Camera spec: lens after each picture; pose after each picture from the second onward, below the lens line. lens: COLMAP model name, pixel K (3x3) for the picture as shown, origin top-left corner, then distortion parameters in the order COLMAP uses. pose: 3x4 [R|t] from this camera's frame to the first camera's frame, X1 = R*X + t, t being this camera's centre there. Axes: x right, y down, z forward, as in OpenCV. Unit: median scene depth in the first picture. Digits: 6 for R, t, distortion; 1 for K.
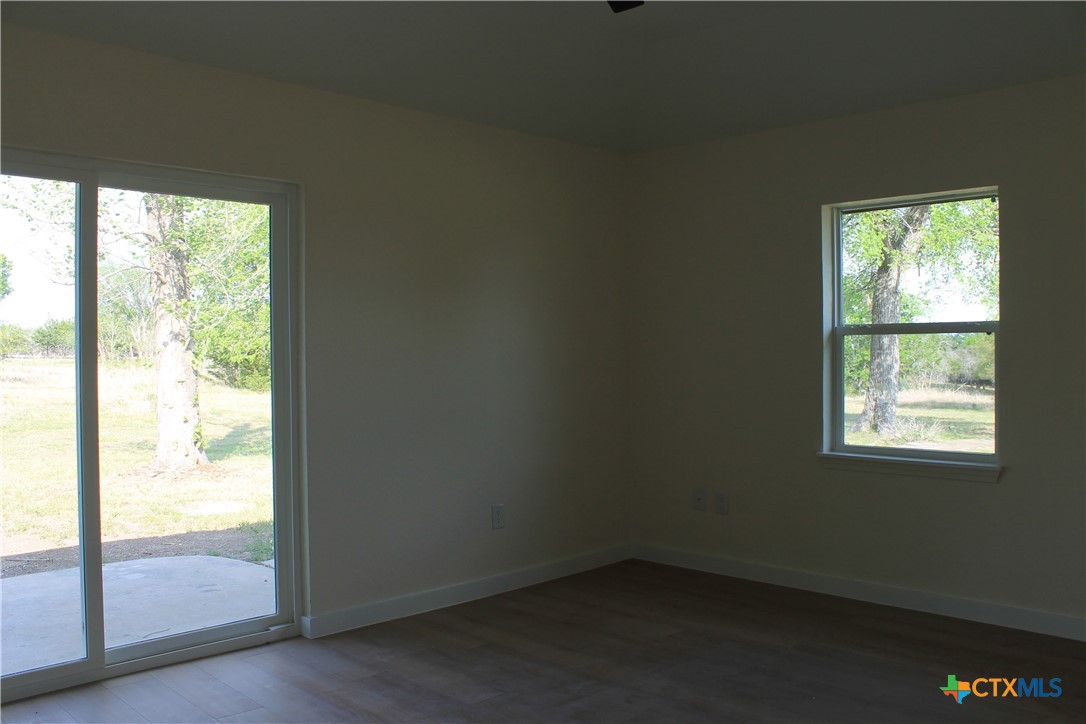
lens RADIAL K [[935.3, 0, 543.0], [0, 935.3, 362.0], [0, 0, 1]] dist [-0.073425, -0.003036]
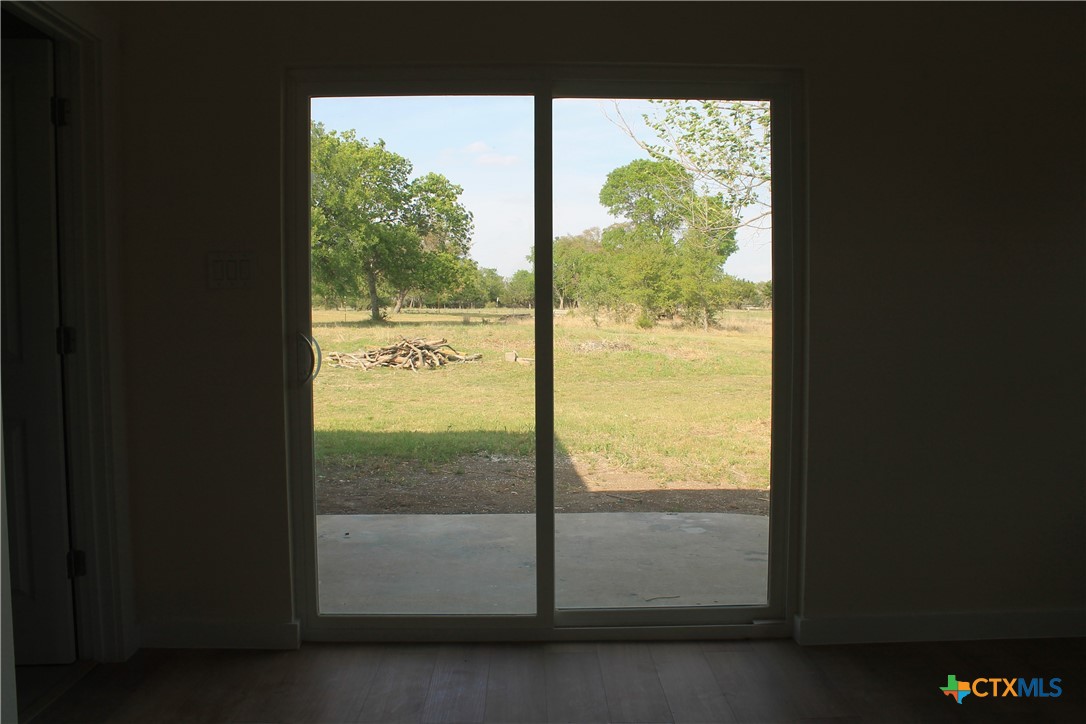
lens RADIAL K [[935.3, 0, 543.0], [0, 935.3, 362.0], [0, 0, 1]] dist [-0.073425, -0.003036]
pose [[0.730659, 0.042101, -0.681443, 0.118030], [-0.008027, 0.998558, 0.053087, 0.015122], [0.682695, -0.033319, 0.729943, 0.274443]]
